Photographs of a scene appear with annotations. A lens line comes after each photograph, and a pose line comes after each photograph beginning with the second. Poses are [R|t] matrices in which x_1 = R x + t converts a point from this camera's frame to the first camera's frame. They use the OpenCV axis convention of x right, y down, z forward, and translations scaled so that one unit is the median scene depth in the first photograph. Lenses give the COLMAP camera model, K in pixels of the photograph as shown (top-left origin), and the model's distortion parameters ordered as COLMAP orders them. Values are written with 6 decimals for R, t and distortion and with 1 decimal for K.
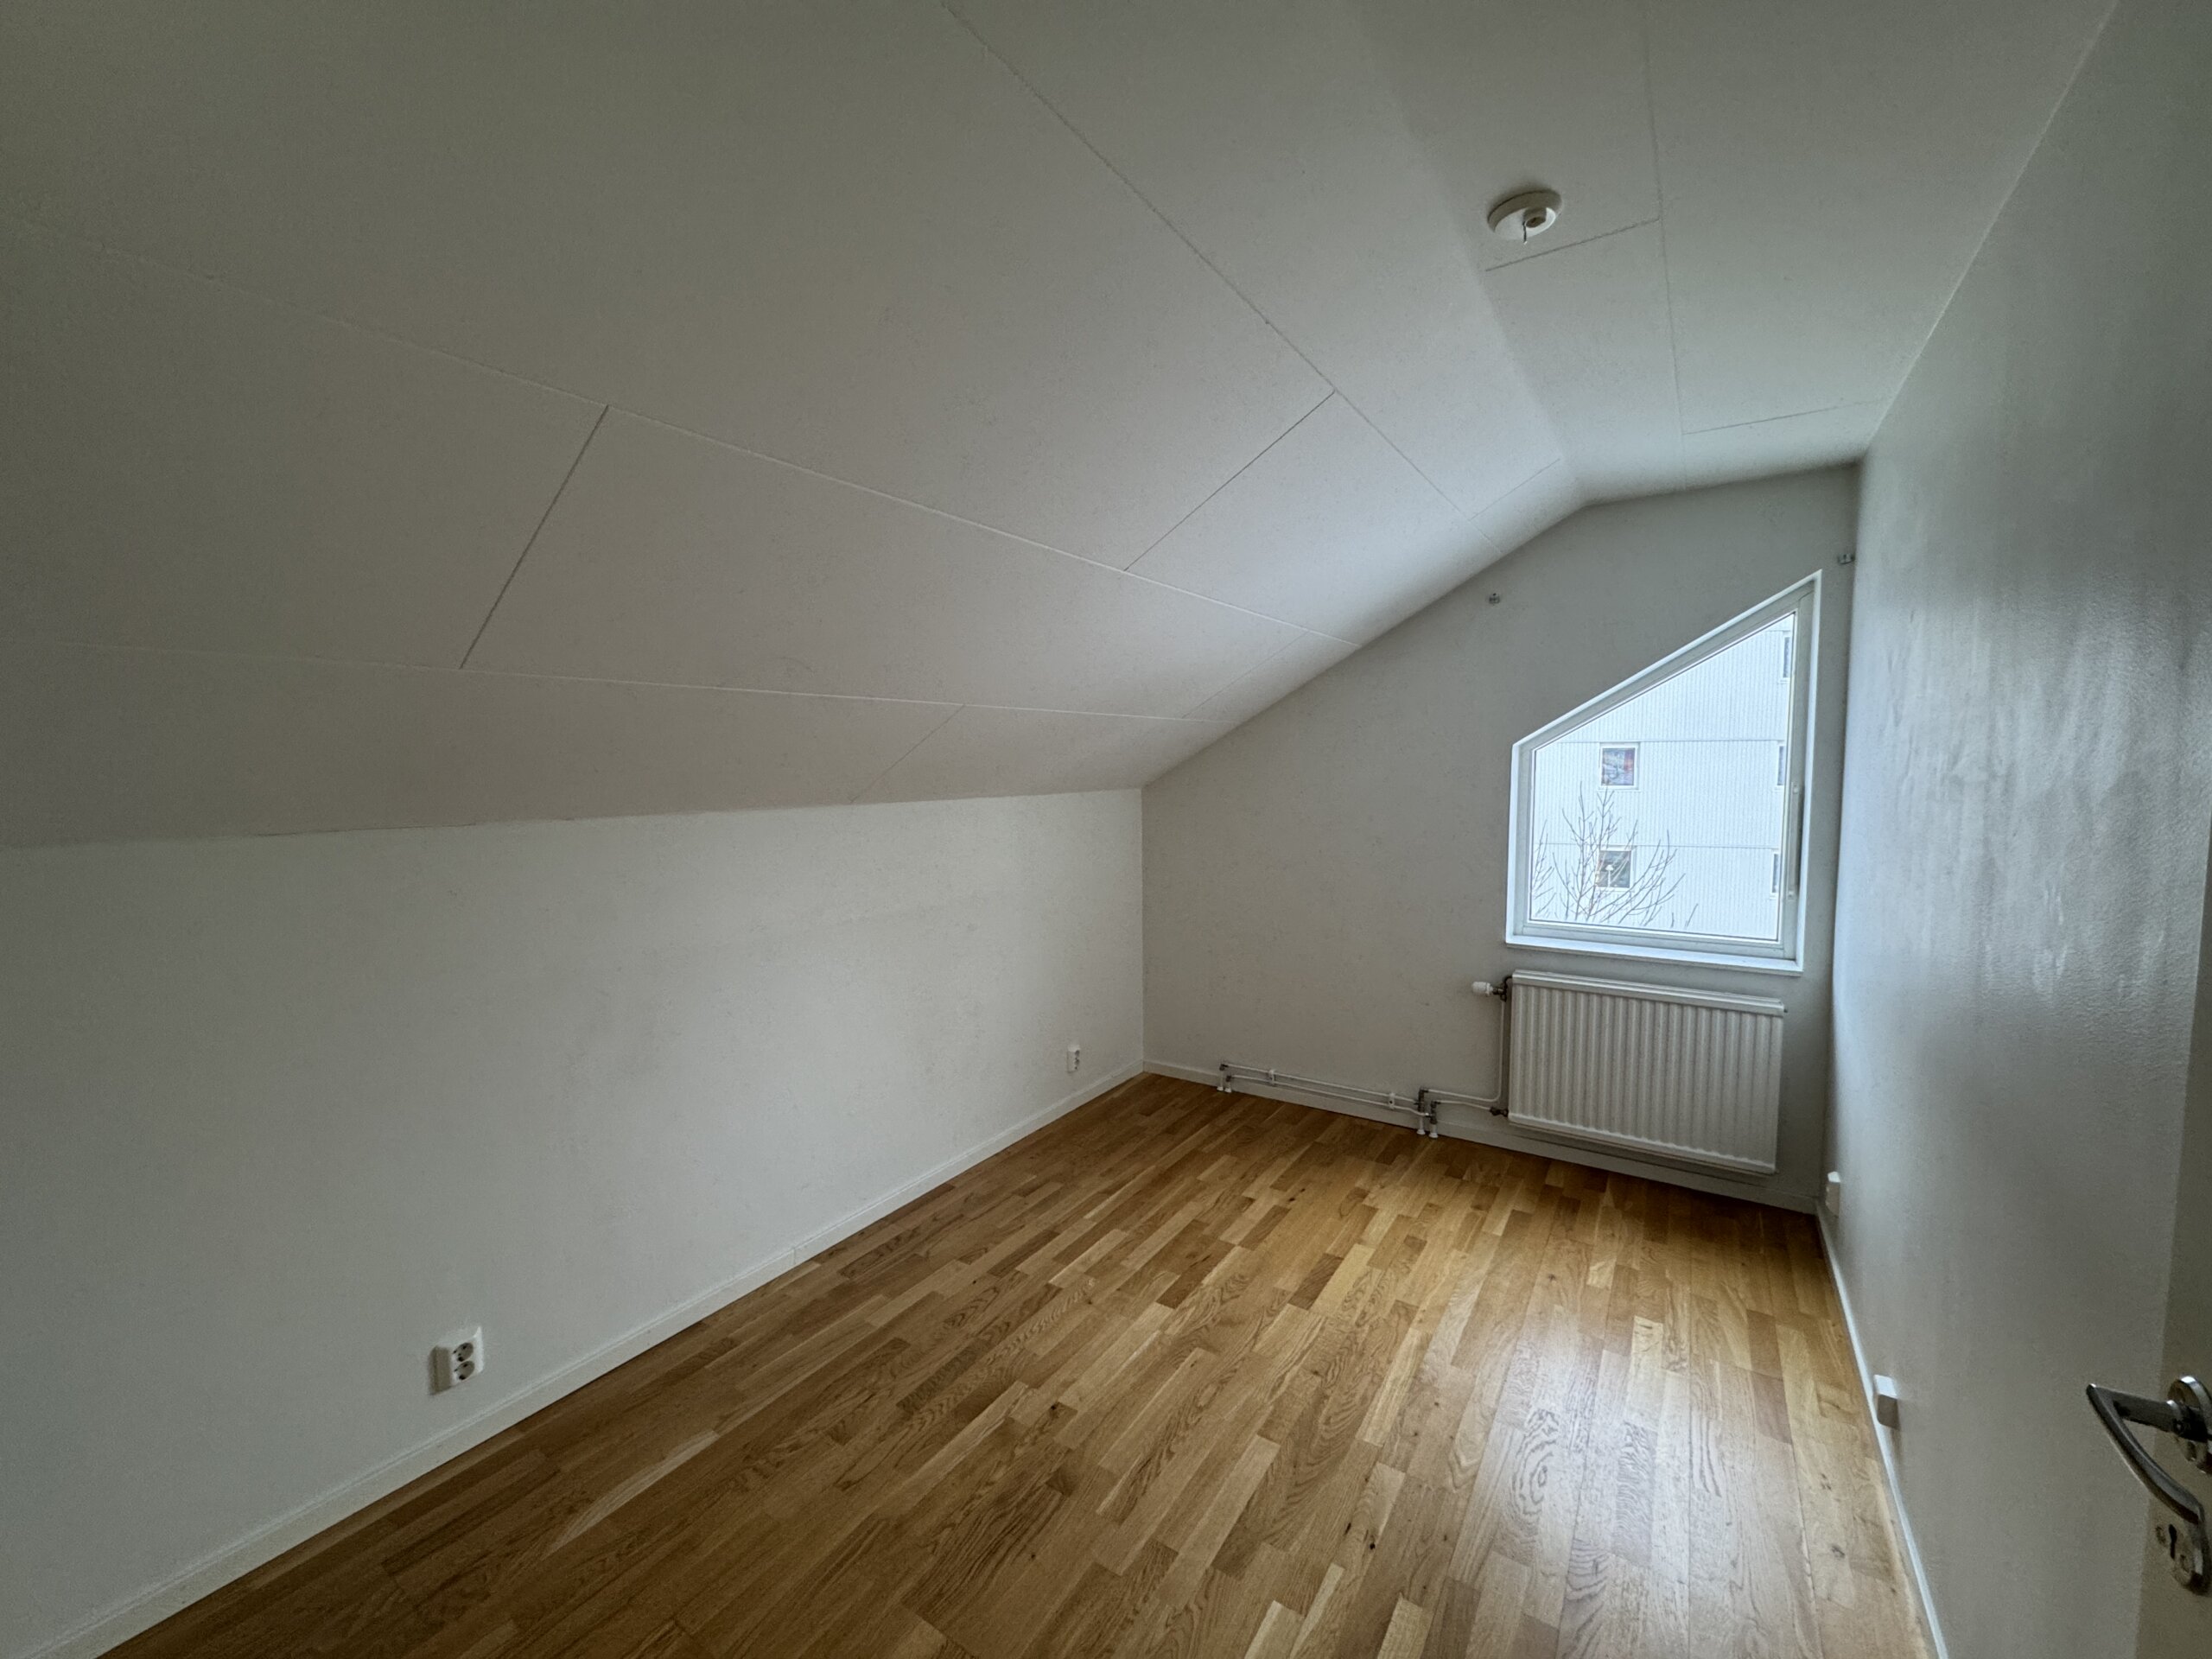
lens RADIAL K [[876.0, 0, 1101.4], [0, 876.0, 828.3], [0, 0, 1]] dist [-0.000128, 0.000020]
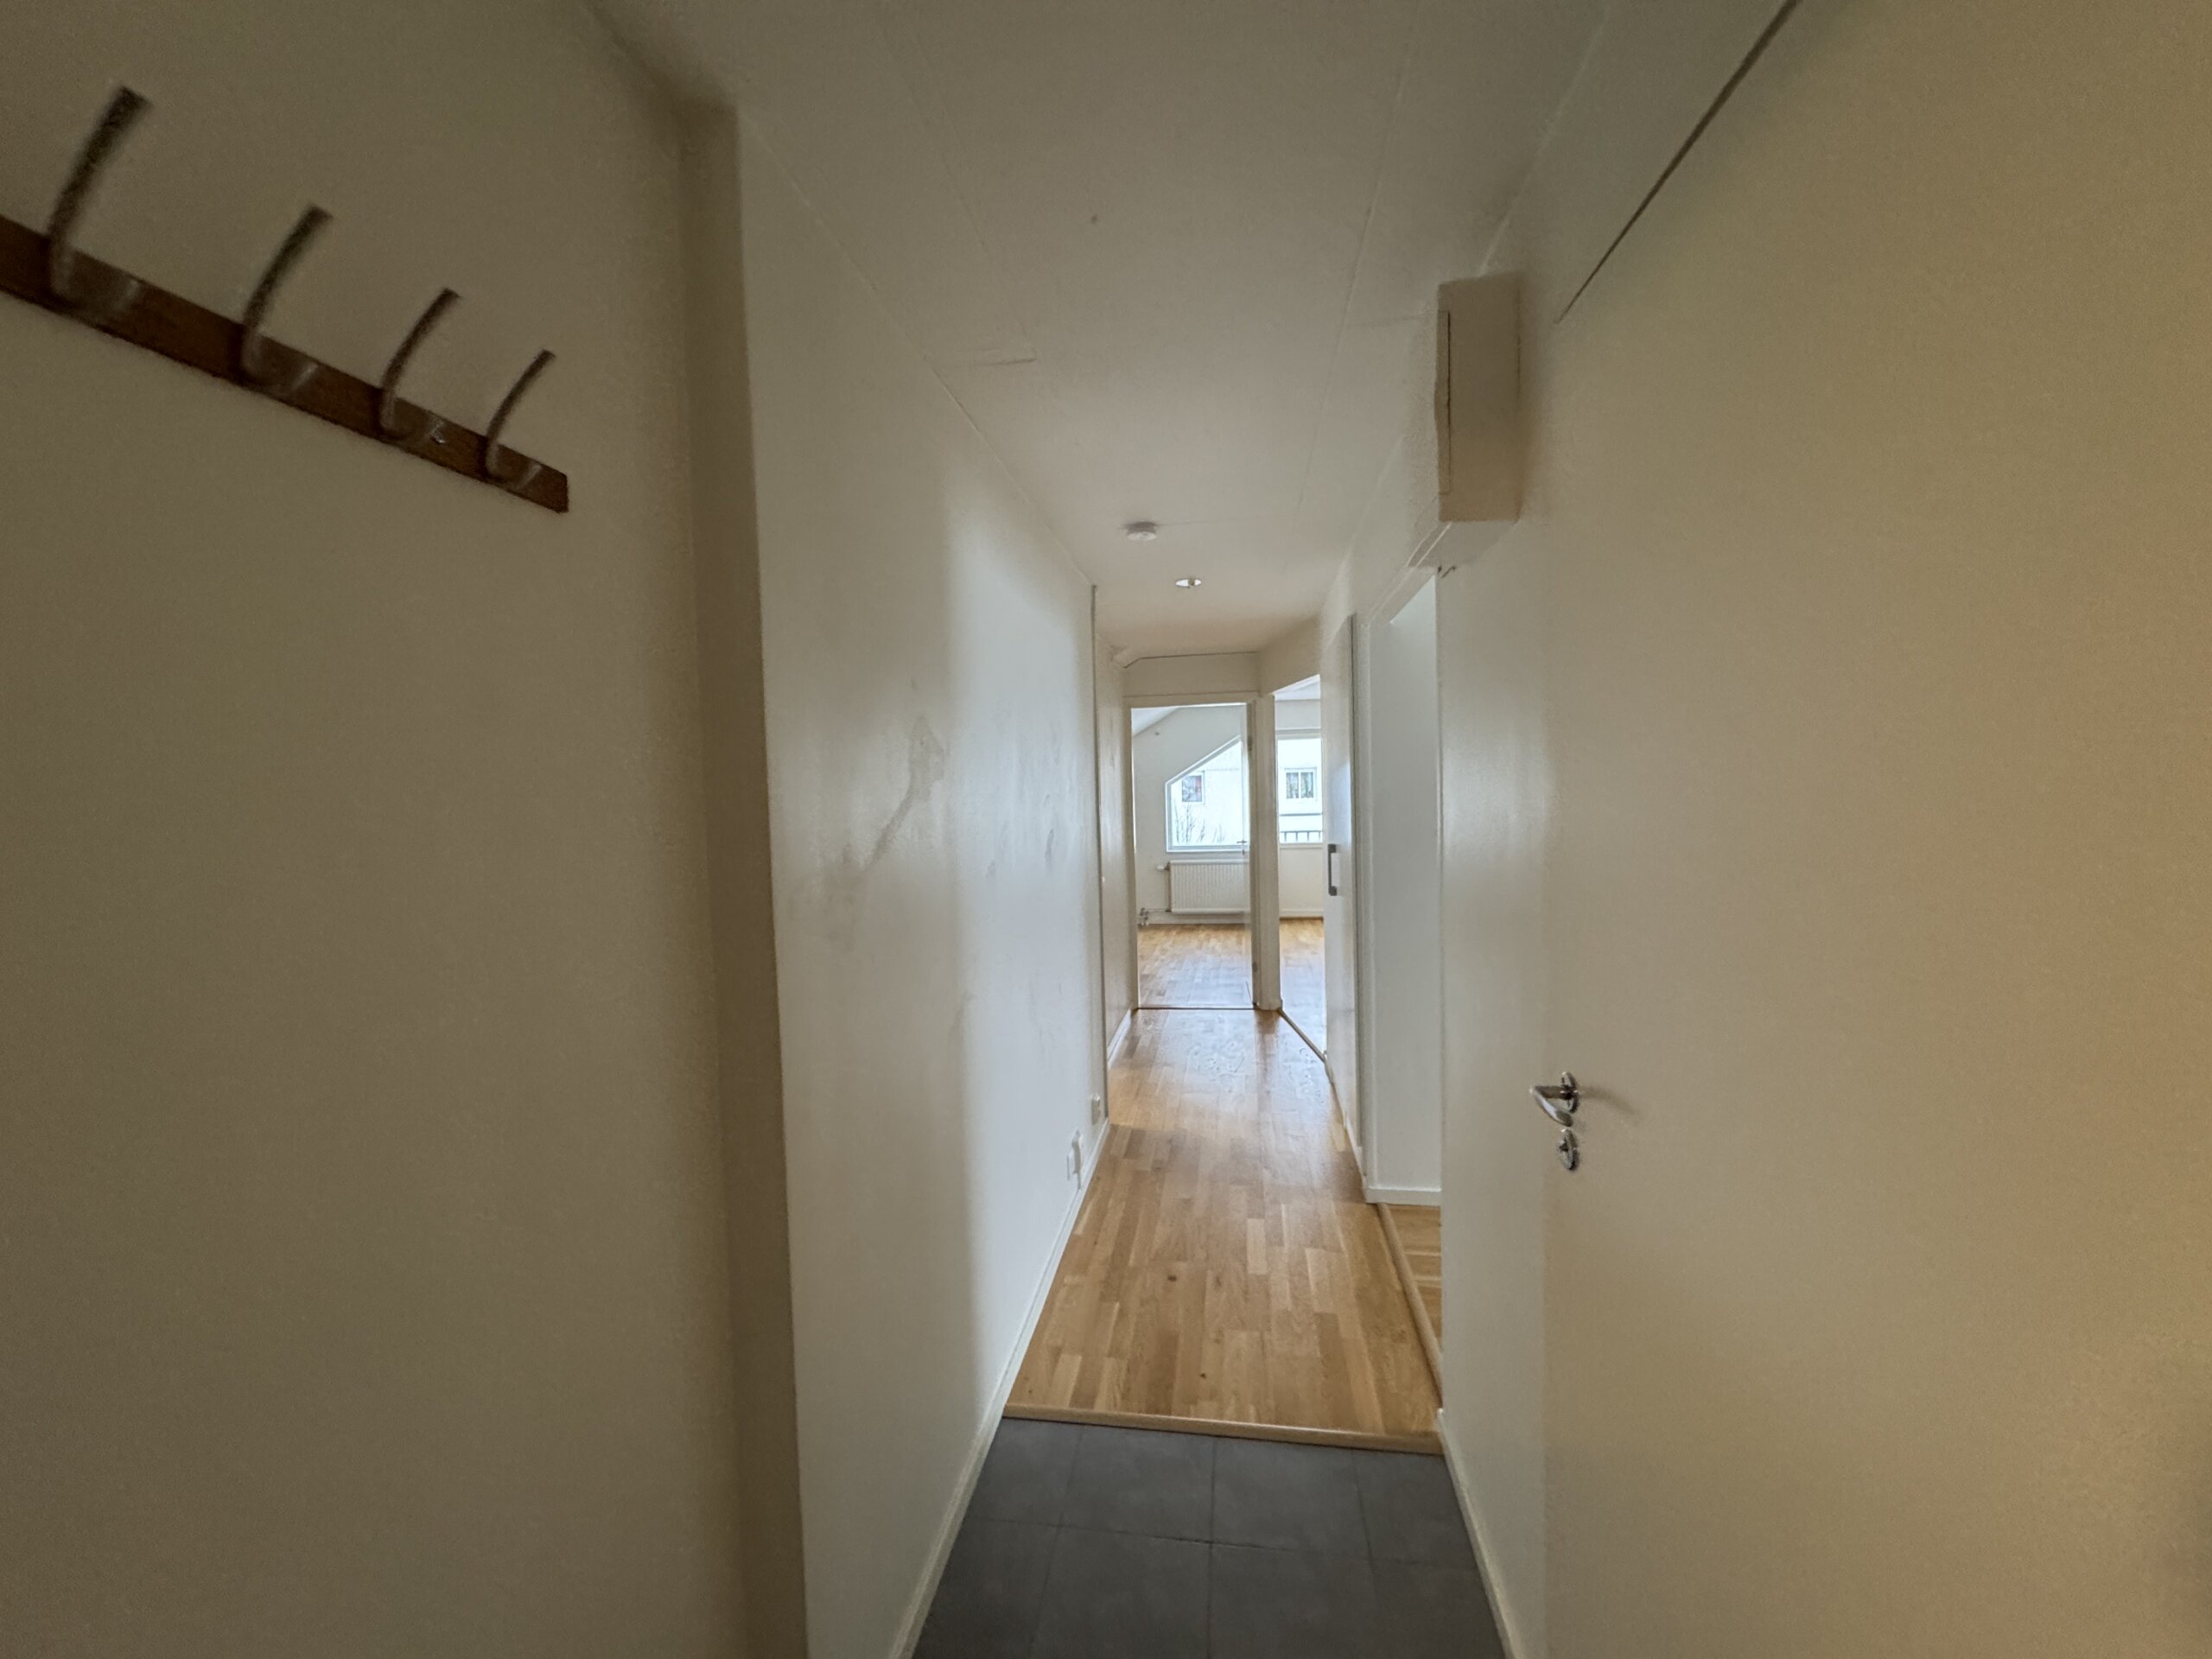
lens RADIAL K [[876.0, 0, 1106.6], [0, 876.0, 830.5], [0, 0, 1]] dist [-0.000128, 0.000020]
pose [[0.905605, -0.044182, 0.421814, -0.925370], [0.056486, 0.998264, -0.016712, 0.098810], [-0.420343, 0.038961, 0.906528, -1.520550]]
